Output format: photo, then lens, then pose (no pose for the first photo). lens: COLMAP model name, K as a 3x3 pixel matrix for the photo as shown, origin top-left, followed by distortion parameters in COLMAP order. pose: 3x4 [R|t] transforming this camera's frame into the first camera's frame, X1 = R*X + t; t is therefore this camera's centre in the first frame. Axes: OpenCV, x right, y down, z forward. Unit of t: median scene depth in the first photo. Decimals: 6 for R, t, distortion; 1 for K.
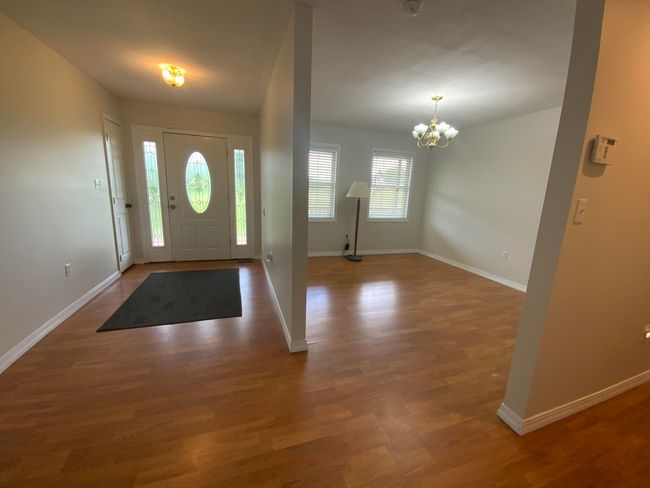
lens RADIAL K [[262.3, 0, 325.0], [0, 262.3, 244.0], [0, 0, 1]] dist [0.000300, -0.000310]
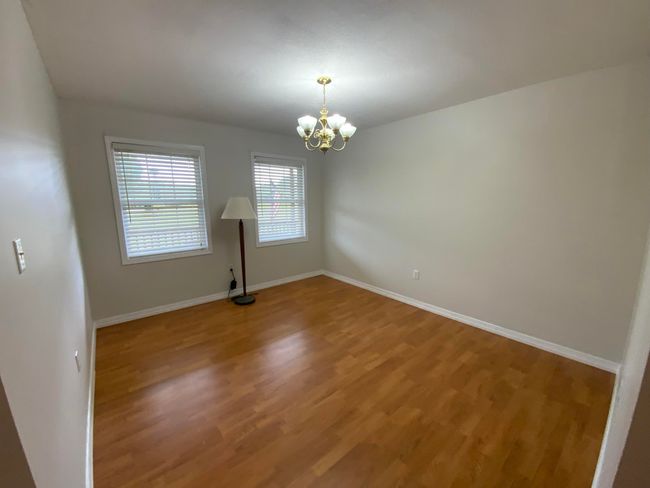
lens RADIAL K [[262.3, 0, 325.0], [0, 262.3, 244.0], [0, 0, 1]] dist [0.000300, -0.000310]
pose [[0.931303, -0.106719, 0.348260, 0.106540], [0.117974, 0.992953, -0.011206, -0.086271], [-0.344610, 0.051522, 0.937331, 0.280565]]
